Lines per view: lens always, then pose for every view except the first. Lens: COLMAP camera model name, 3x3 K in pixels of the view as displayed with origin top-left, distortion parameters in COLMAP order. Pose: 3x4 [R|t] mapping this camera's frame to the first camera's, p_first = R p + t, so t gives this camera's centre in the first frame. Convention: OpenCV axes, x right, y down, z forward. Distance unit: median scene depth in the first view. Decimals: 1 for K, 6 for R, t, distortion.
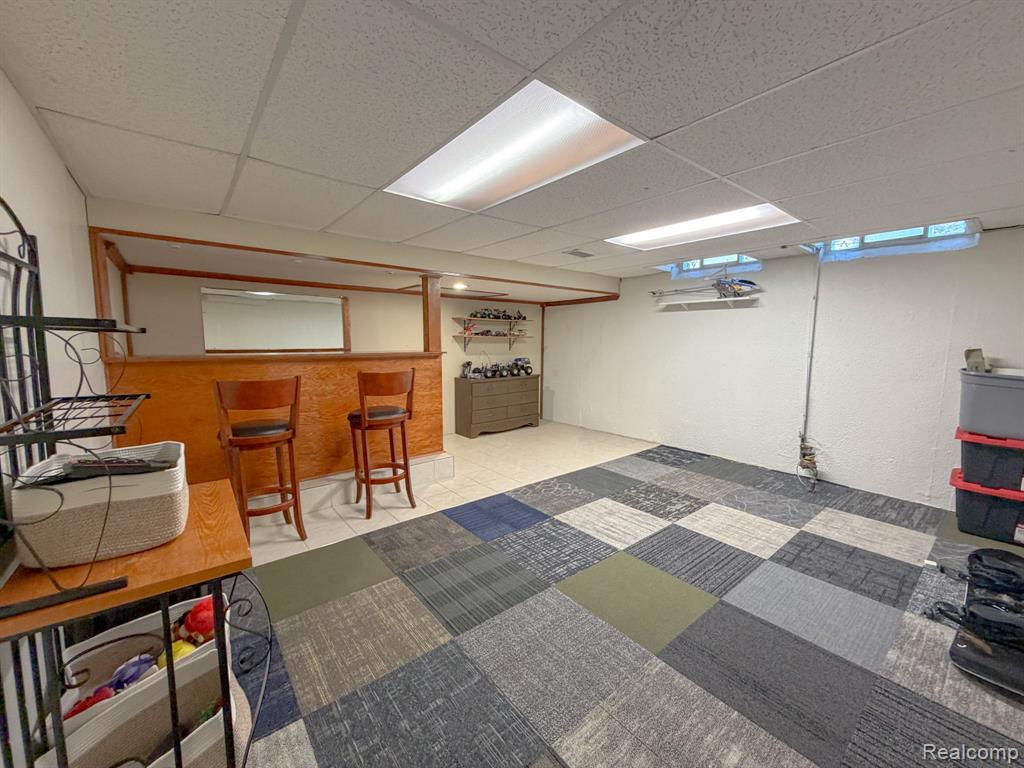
lens RADIAL K [[409.7, 0, 512.0], [0, 409.7, 384.0], [0, 0, 1]] dist [0.000724, -0.000267]
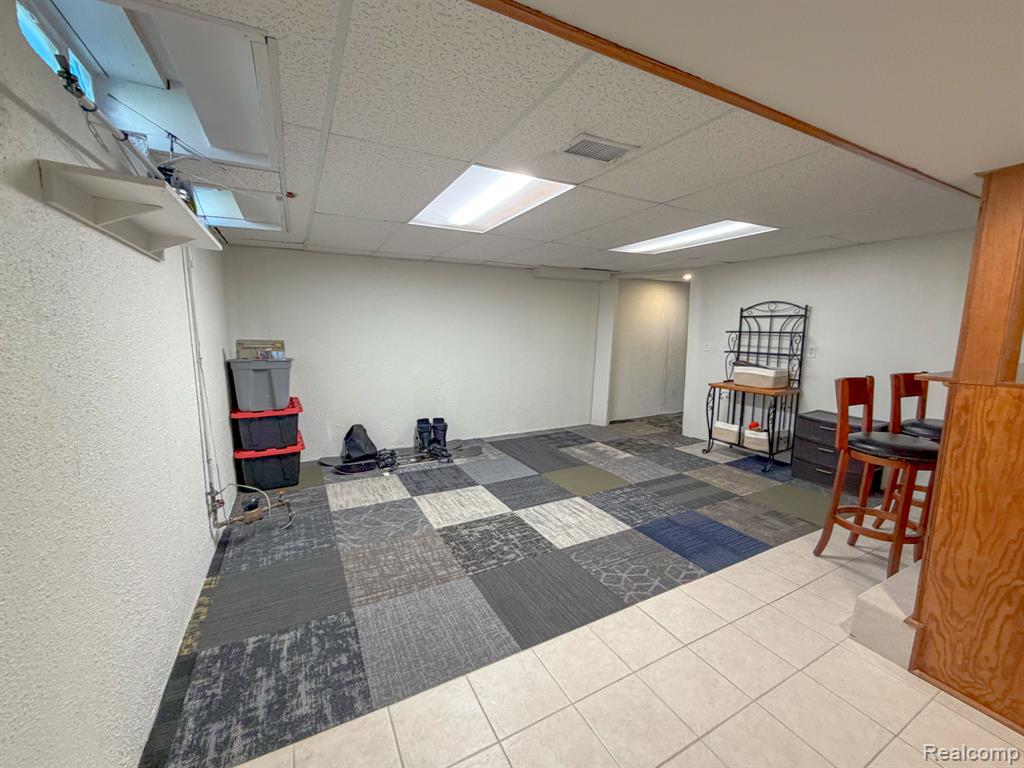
lens RADIAL K [[409.7, 0, 512.0], [0, 409.7, 384.0], [0, 0, 1]] dist [0.000724, -0.000267]
pose [[-0.980659, -0.035823, 0.192416, 0.193262], [0.011654, 0.970676, 0.240110, -0.212506], [-0.195375, 0.237709, -0.951485, 1.796129]]
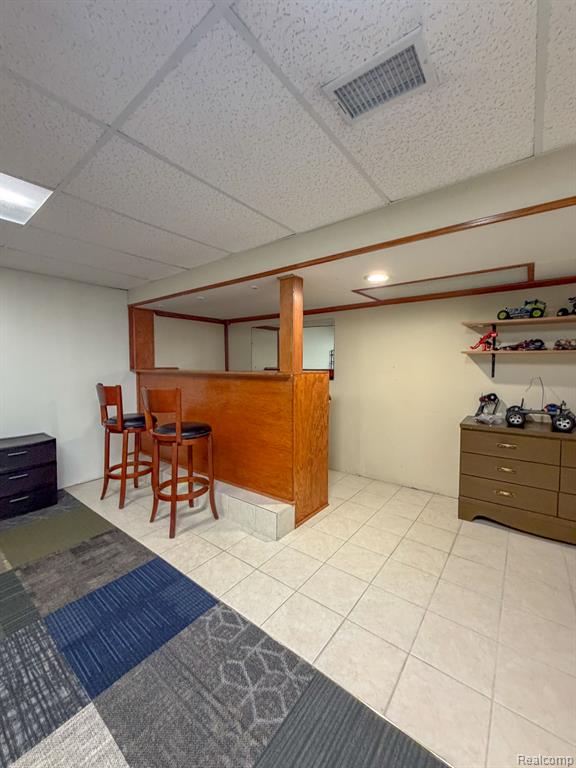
lens RADIAL K [[307.3, 0, 288.0], [0, 307.3, 384.0], [0, 0, 1]] dist [0.000724, -0.000267]
pose [[0.225541, 0.055542, -0.972649, 0.477917], [-0.105012, 0.993943, 0.032407, -0.093357], [0.968558, 0.094831, 0.230008, 1.069826]]
